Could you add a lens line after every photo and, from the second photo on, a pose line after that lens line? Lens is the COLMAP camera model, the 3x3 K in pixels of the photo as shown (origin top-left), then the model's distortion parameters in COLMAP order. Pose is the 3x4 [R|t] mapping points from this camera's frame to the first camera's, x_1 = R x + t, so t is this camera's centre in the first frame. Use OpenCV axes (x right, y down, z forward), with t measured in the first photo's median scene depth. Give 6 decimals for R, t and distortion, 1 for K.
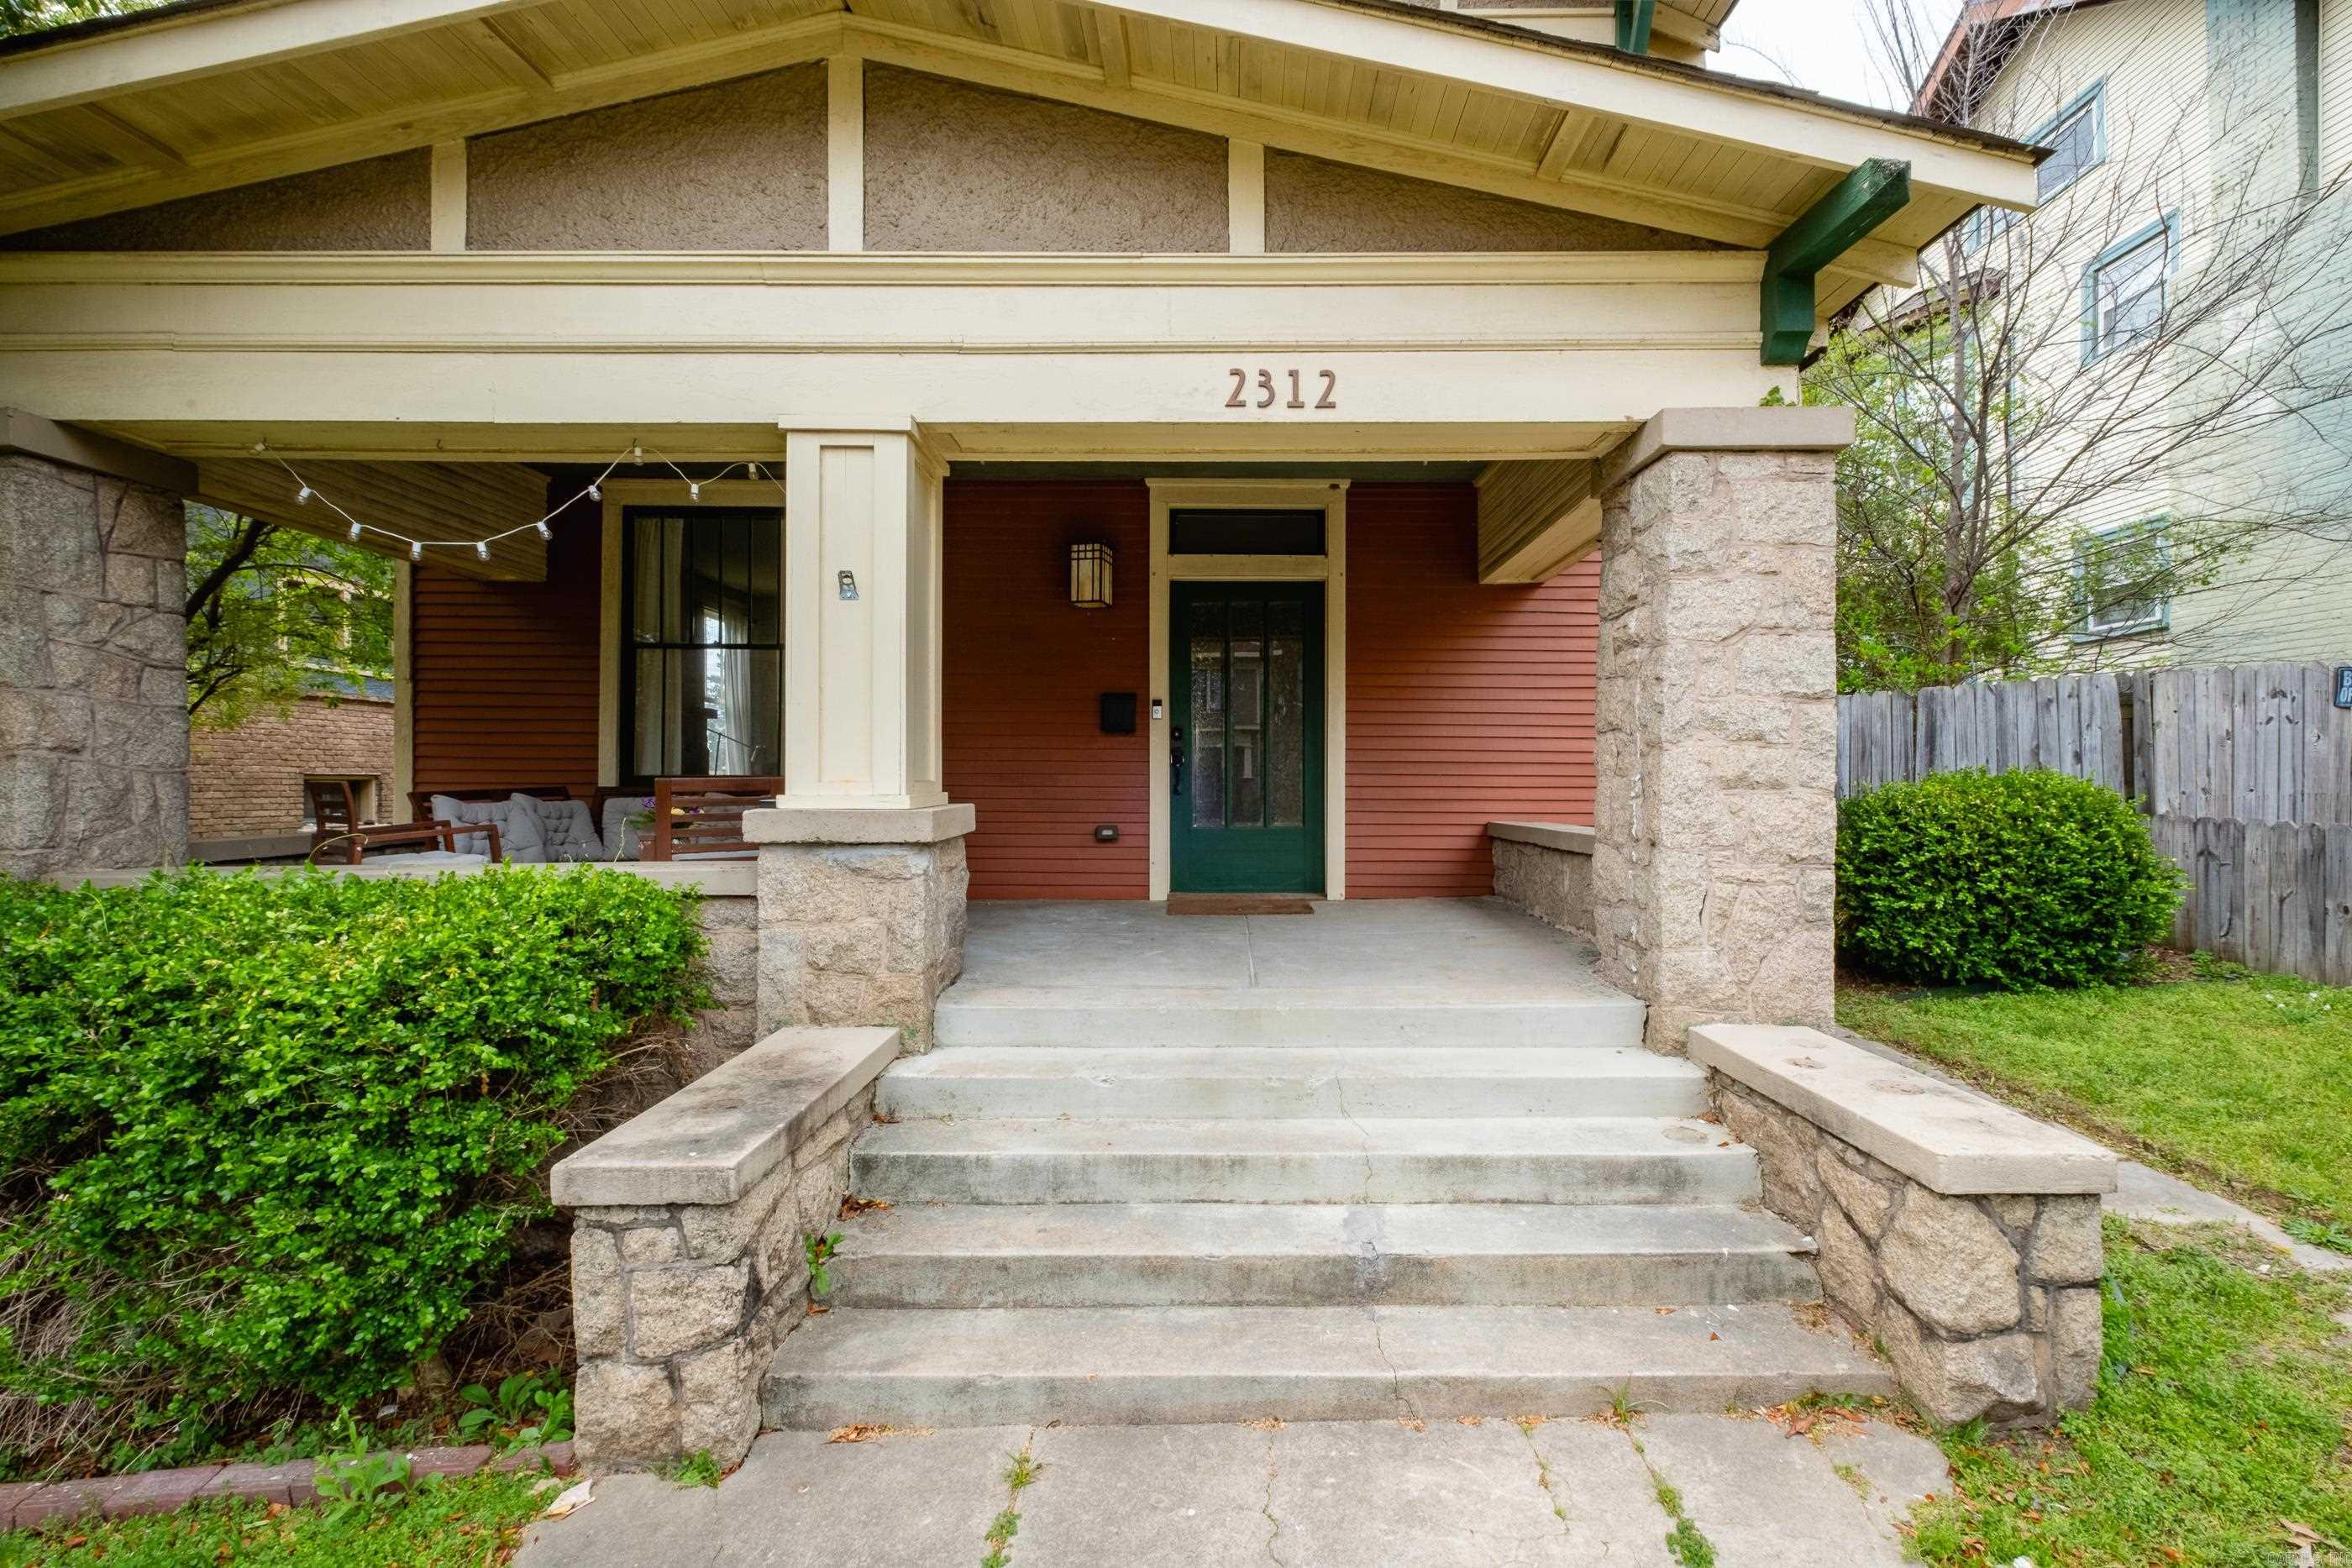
lens RADIAL K [[1030.1, 0, 1181.2], [0, 1030.1, 781.5], [0, 0, 1]] dist [0.005637, -0.005217]
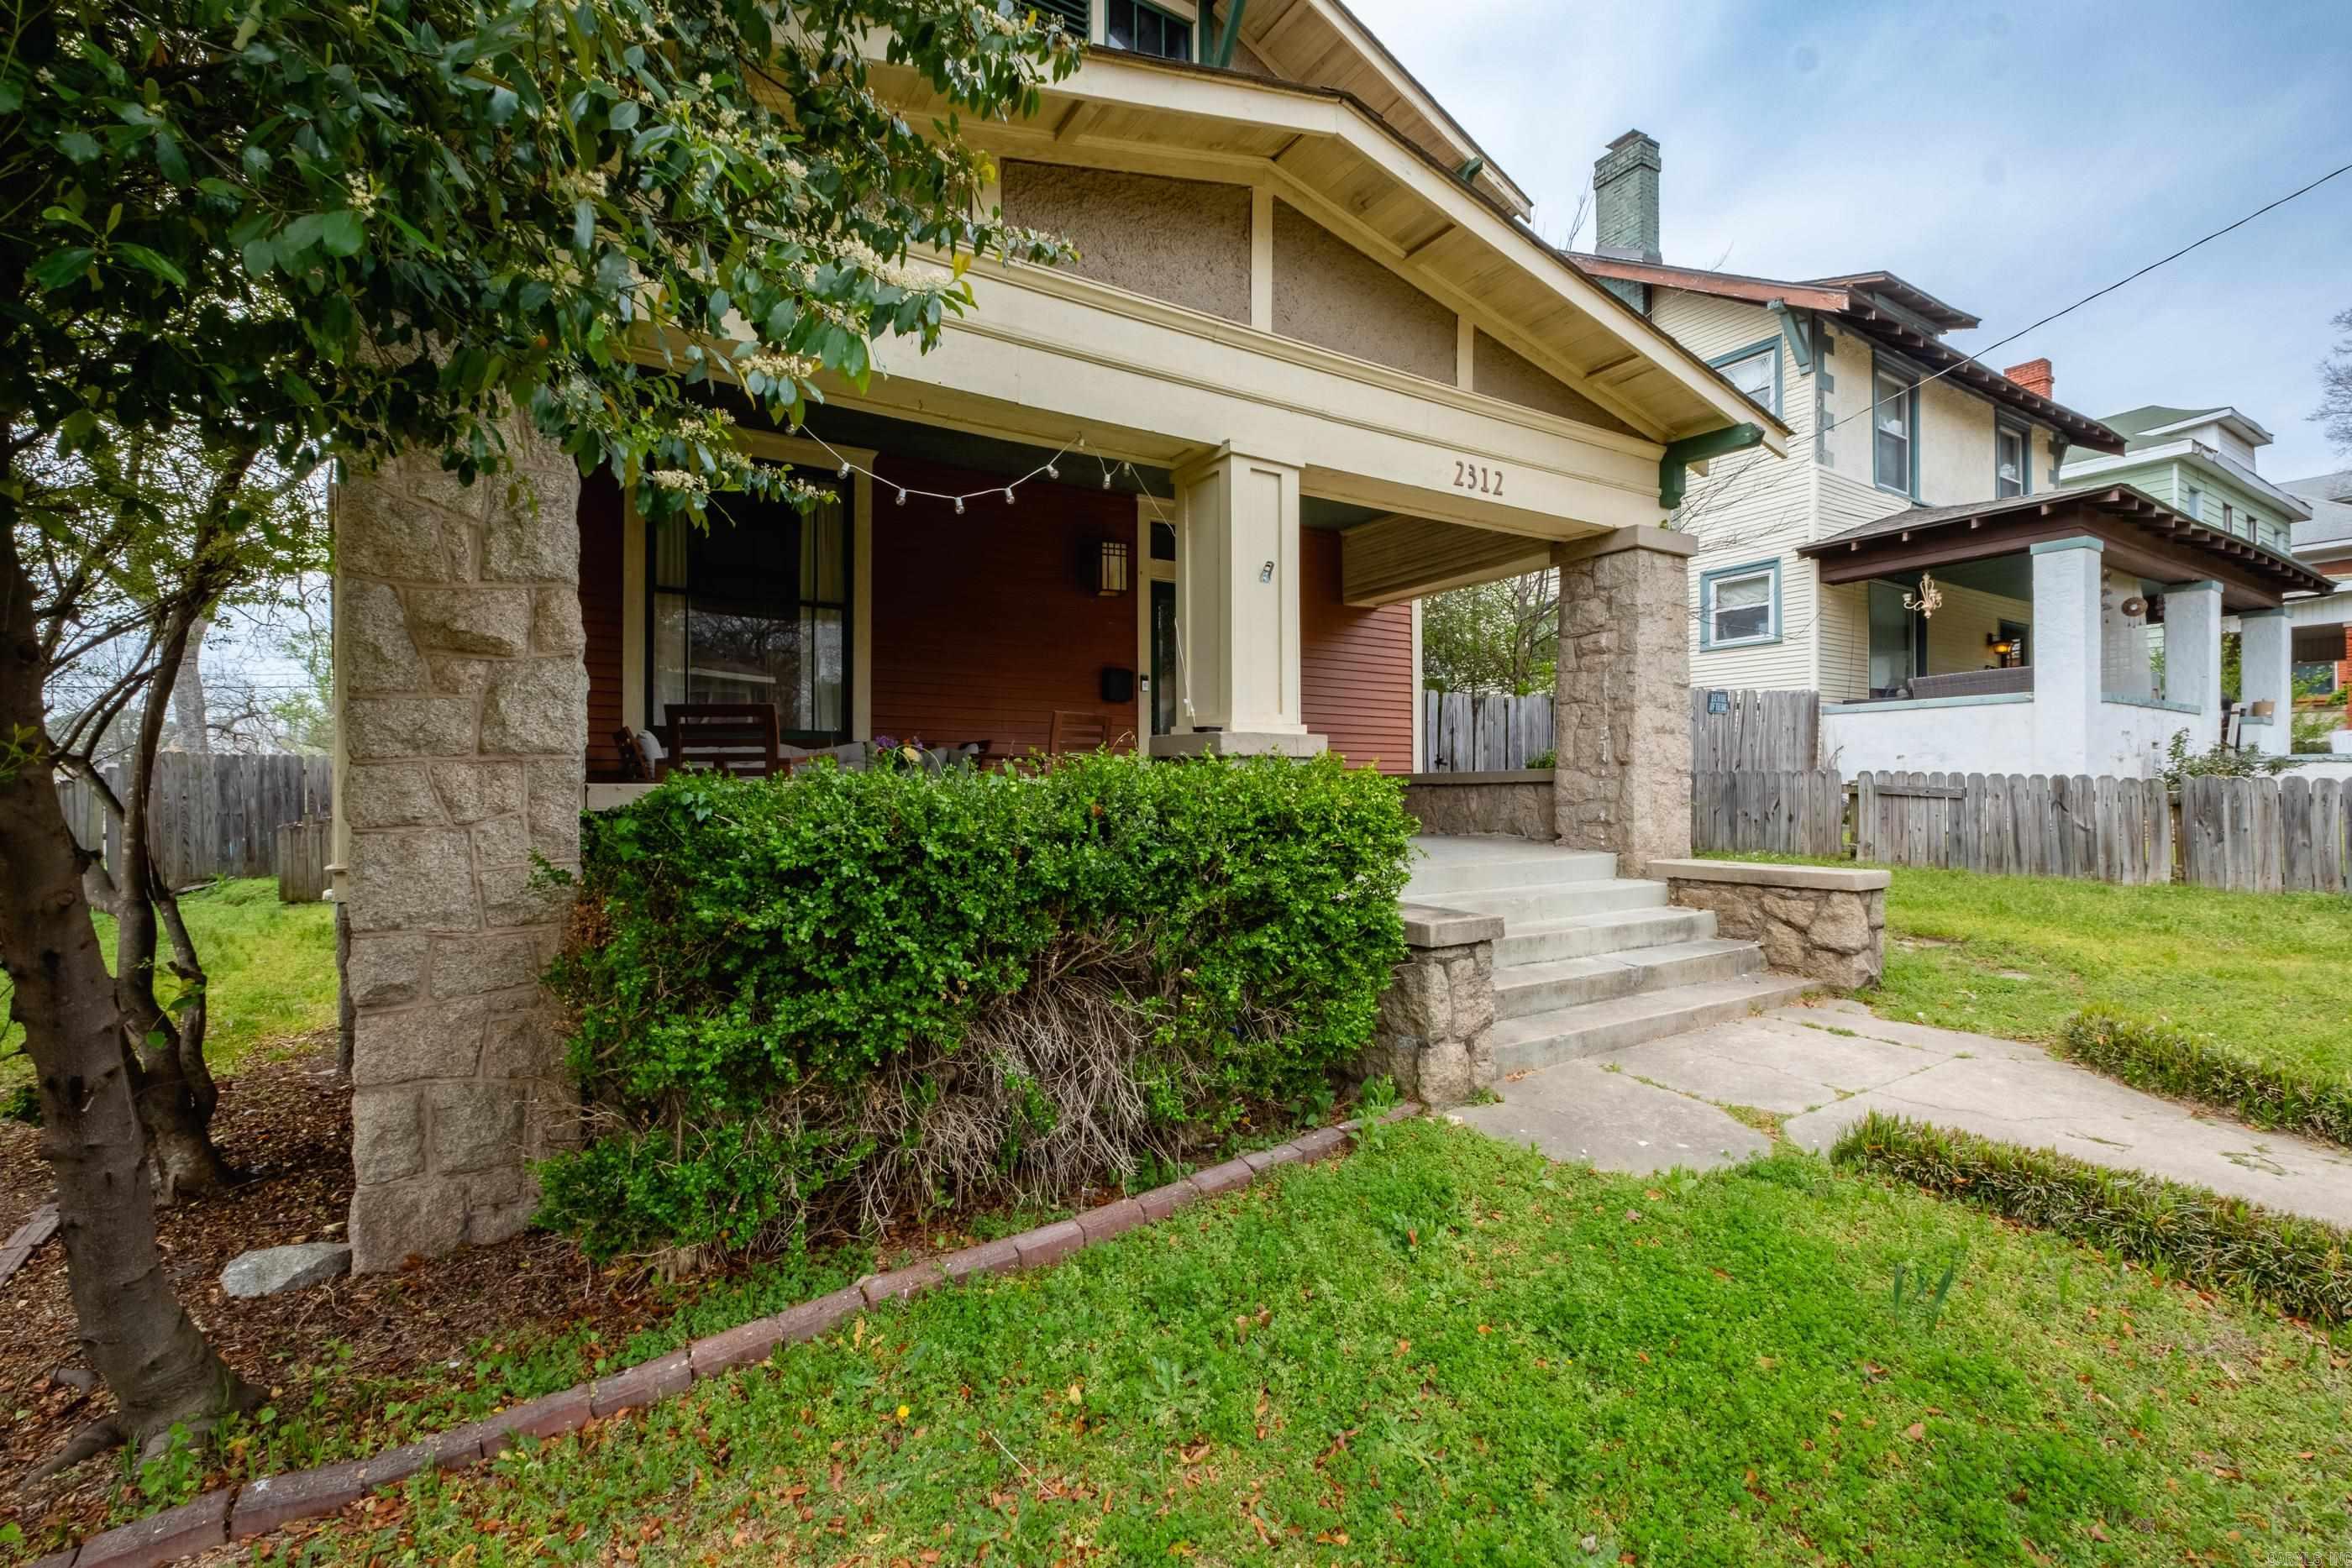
lens RADIAL K [[1030.1, 0, 1177.2], [0, 1030.1, 788.0], [0, 0, 1]] dist [0.005637, -0.005217]
pose [[0.846407, -0.003740, 0.532523, -1.164986], [0.004334, 0.999991, 0.000133, 0.099696], [-0.532518, 0.002195, 0.846416, -0.108932]]
